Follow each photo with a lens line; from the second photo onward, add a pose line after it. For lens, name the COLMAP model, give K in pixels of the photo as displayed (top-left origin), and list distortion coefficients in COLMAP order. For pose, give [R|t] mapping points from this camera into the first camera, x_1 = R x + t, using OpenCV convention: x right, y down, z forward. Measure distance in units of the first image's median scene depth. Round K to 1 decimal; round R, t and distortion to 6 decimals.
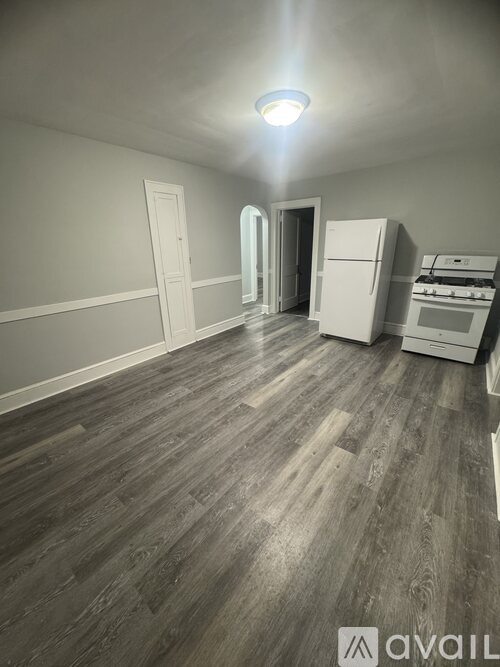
lens RADIAL K [[264.9, 0, 250.0], [0, 264.9, 333.5], [0, 0, 1]] dist [-0.008765, 0.000165]
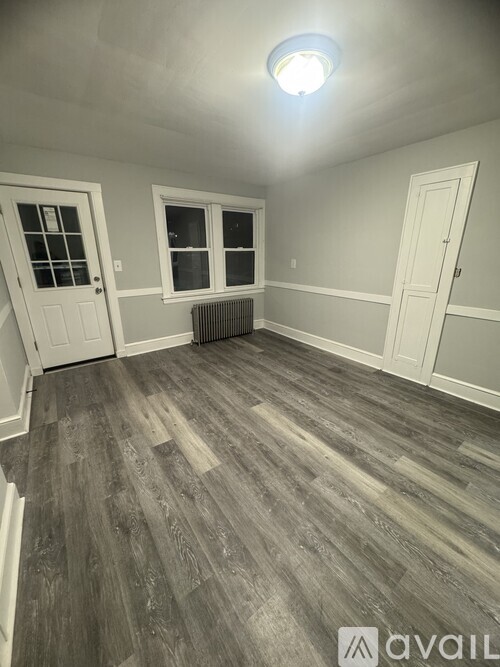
lens RADIAL K [[264.9, 0, 250.0], [0, 264.9, 333.5], [0, 0, 1]] dist [-0.008765, 0.000165]
pose [[-0.255852, 0.308408, -0.916201, 0.857959], [-0.308319, 0.872219, 0.379702, -0.353026], [0.916231, 0.379630, -0.128070, 0.998674]]
